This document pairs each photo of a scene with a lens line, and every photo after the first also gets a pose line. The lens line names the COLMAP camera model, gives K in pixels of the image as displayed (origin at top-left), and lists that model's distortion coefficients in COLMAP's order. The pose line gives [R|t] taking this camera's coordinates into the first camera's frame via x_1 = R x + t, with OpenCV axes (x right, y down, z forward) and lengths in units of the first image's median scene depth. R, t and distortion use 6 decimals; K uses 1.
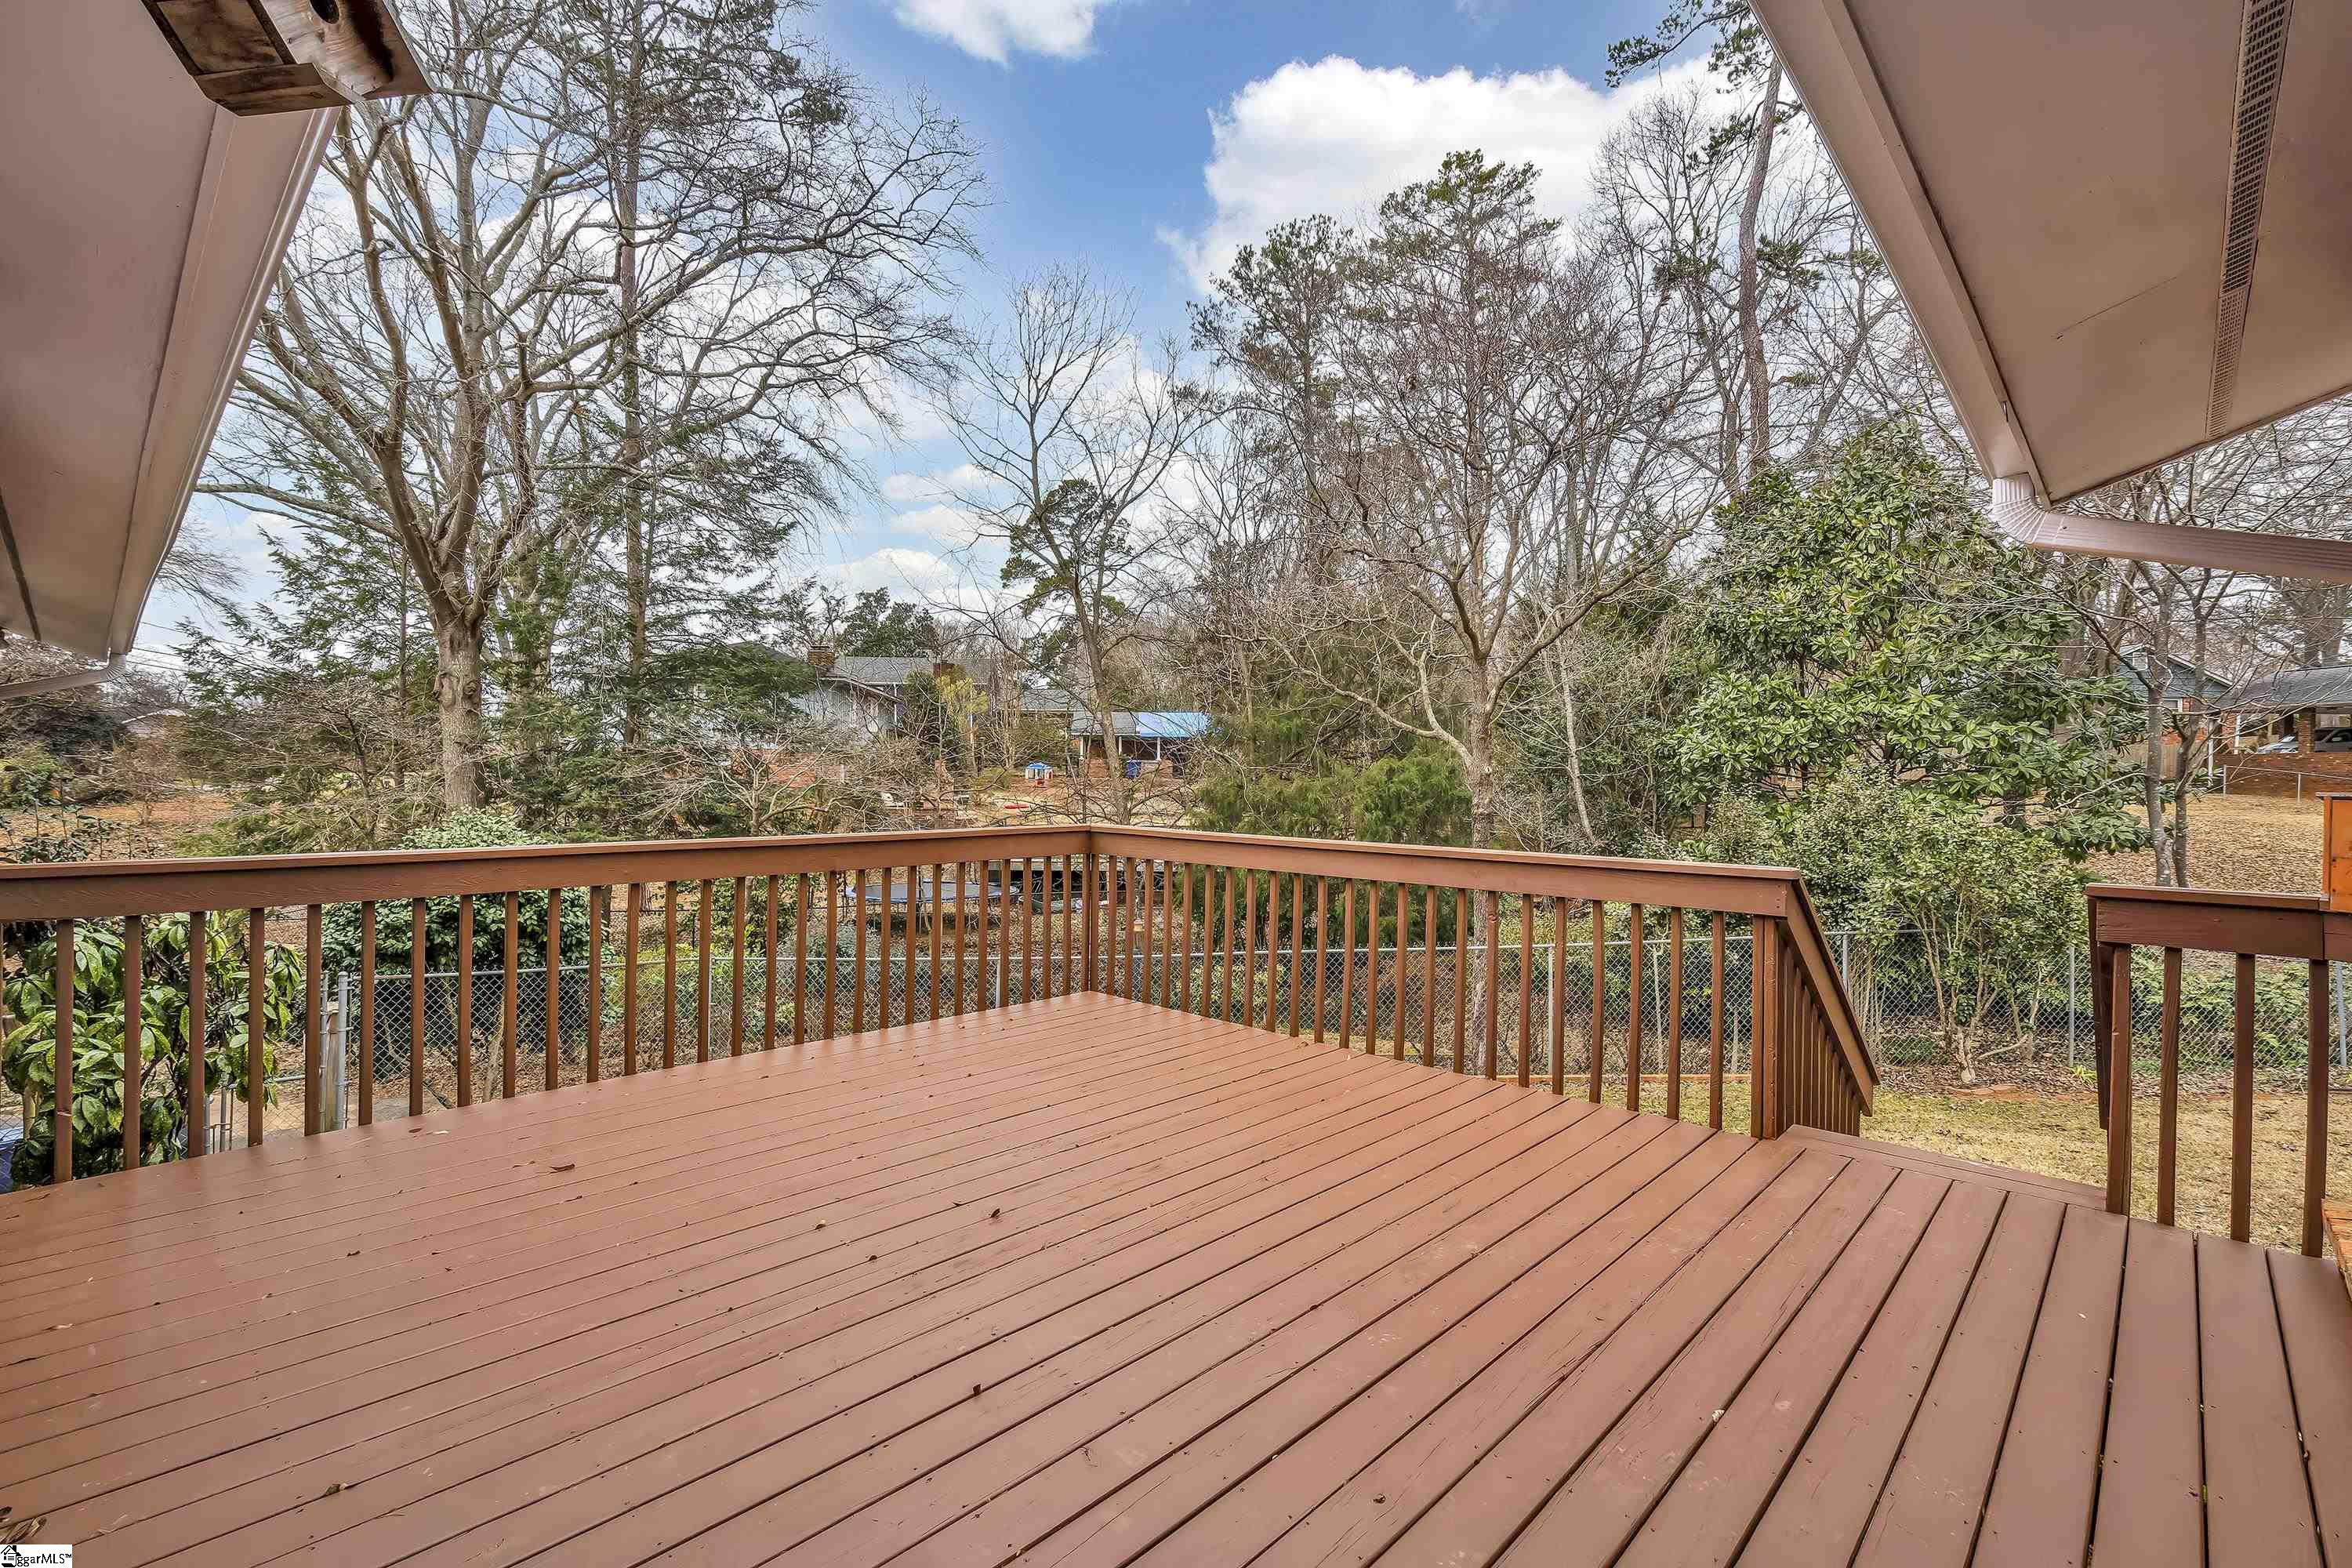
lens RADIAL K [[1064.8, 0, 1178.6], [0, 1064.8, 782.1], [0, 0, 1]] dist [0.000479, 0.000101]
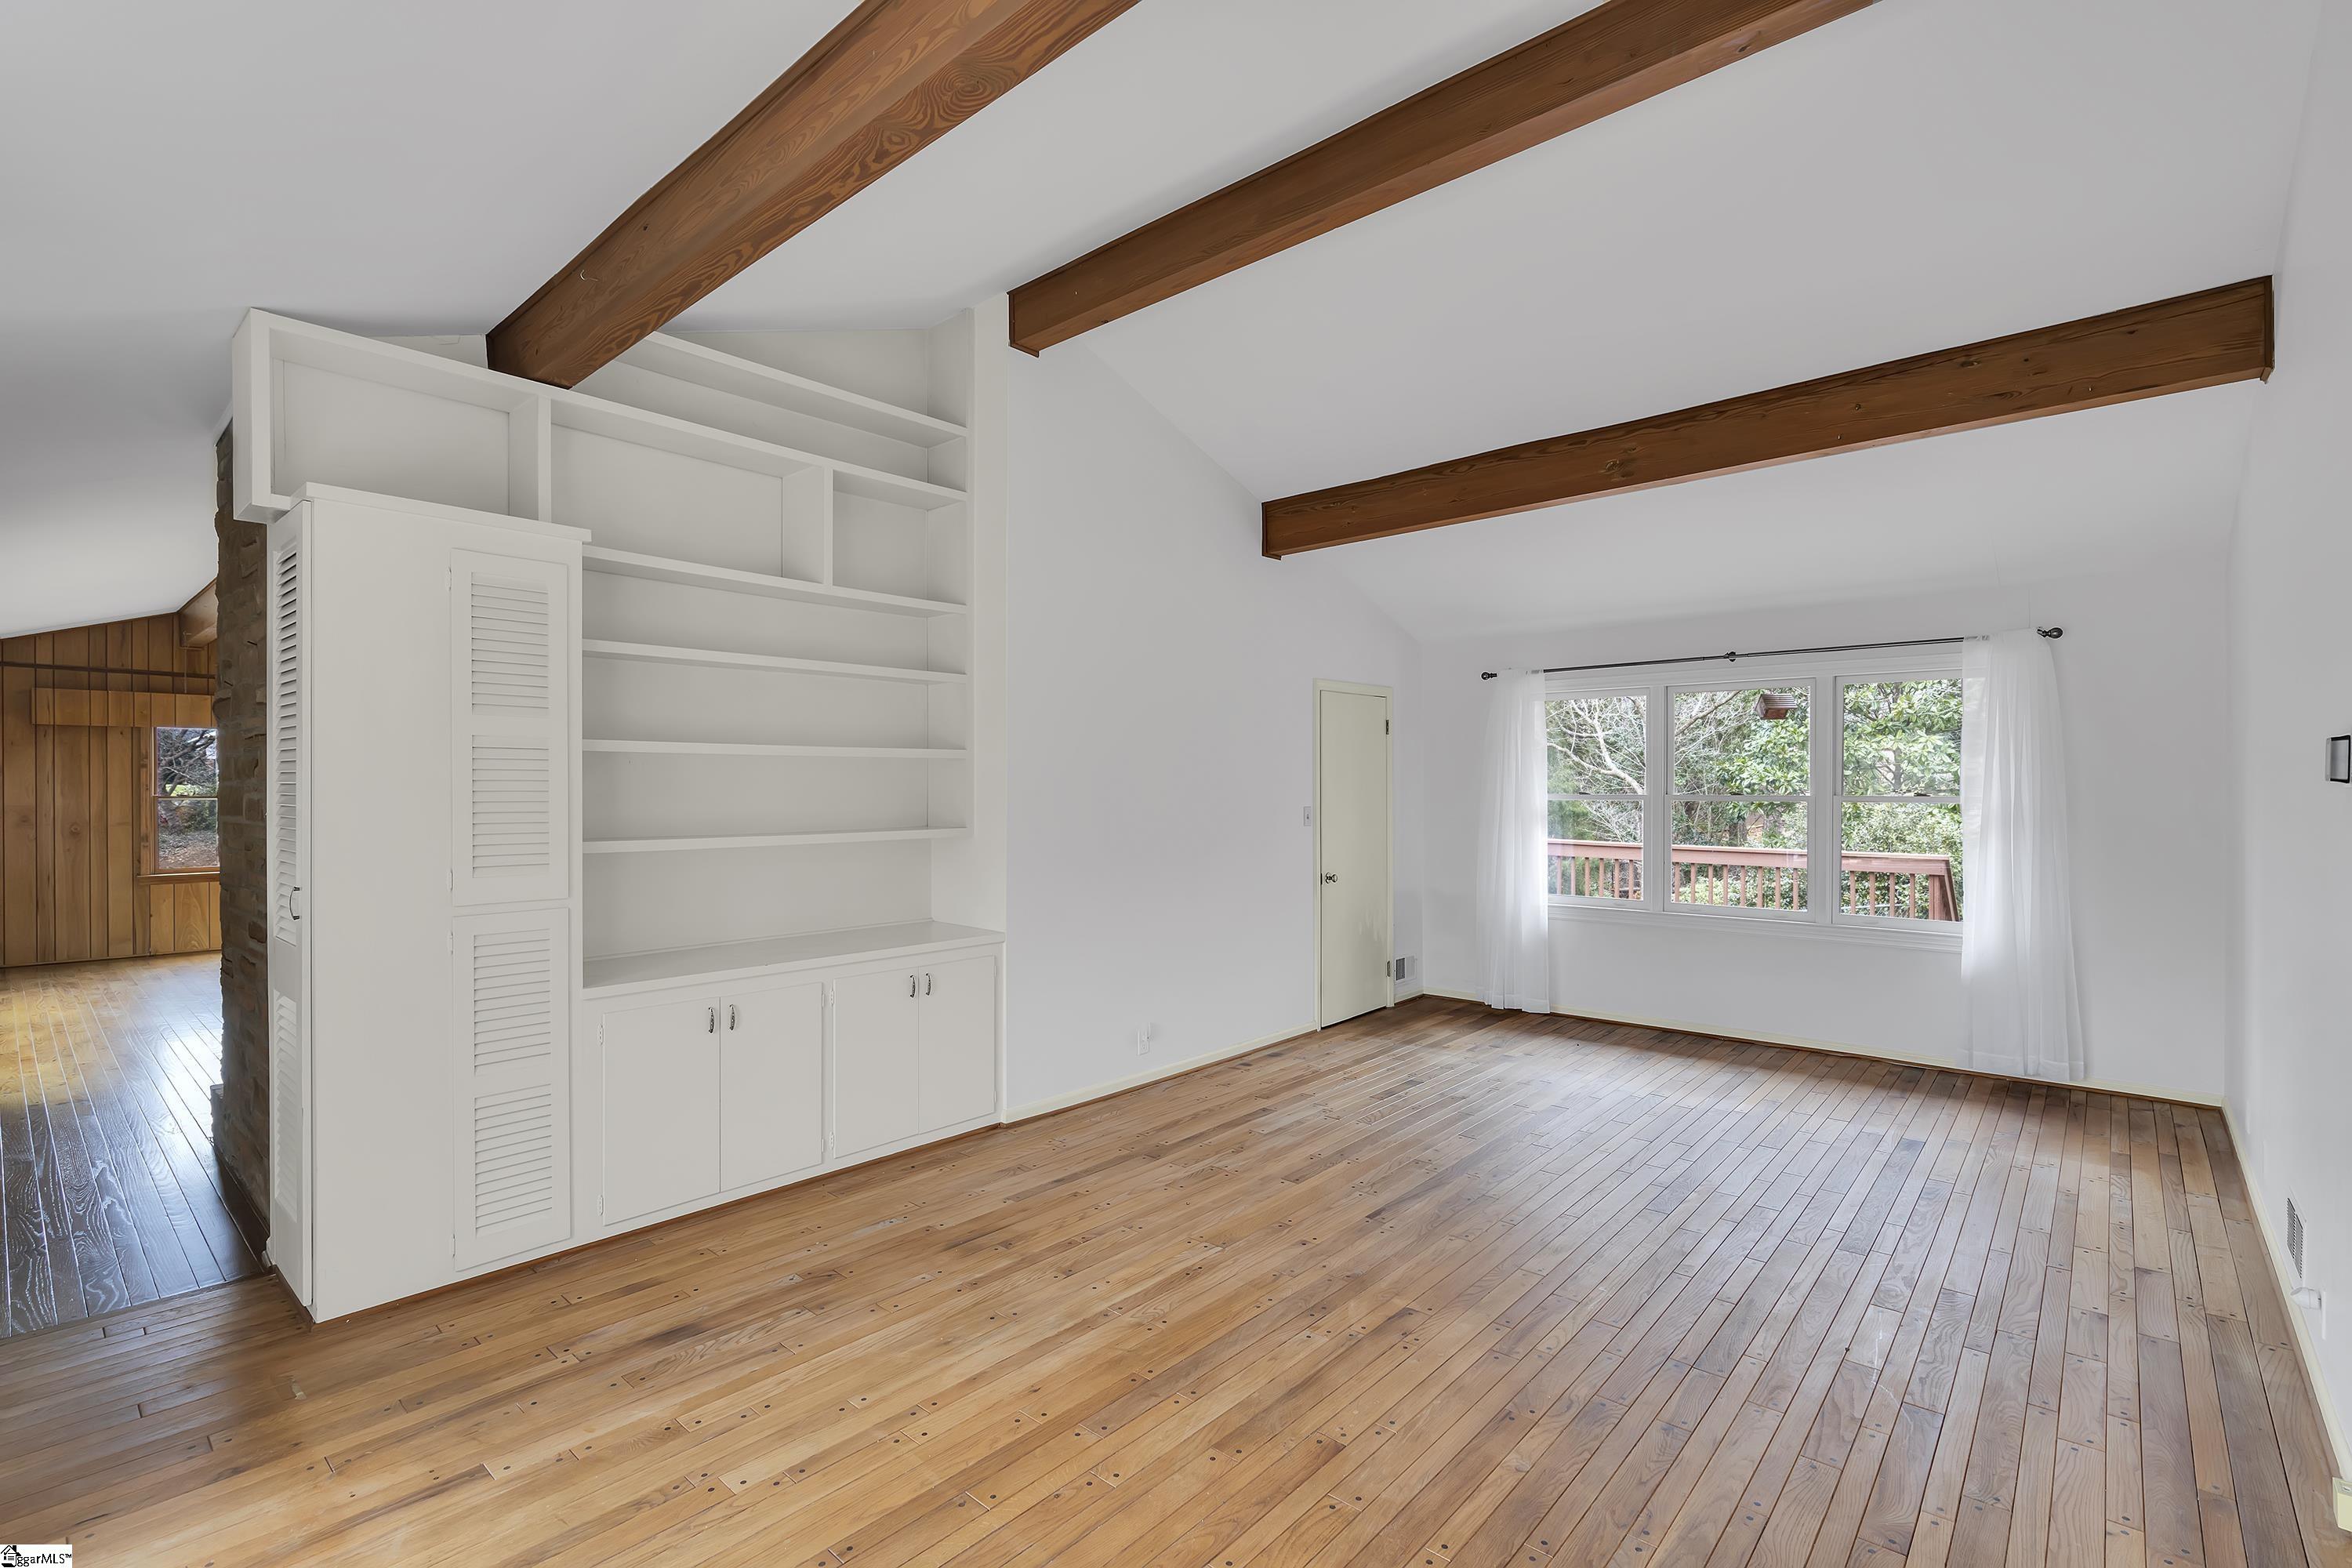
lens RADIAL K [[1070.3, 0, 1186.8], [0, 1070.3, 790.7], [0, 0, 1]] dist [0.000930, -0.000087]
pose [[0.999074, -0.012474, 0.041179, -0.393153], [0.012599, 0.999917, -0.002762, -0.024610], [-0.041141, 0.003278, 0.999148, -0.425648]]
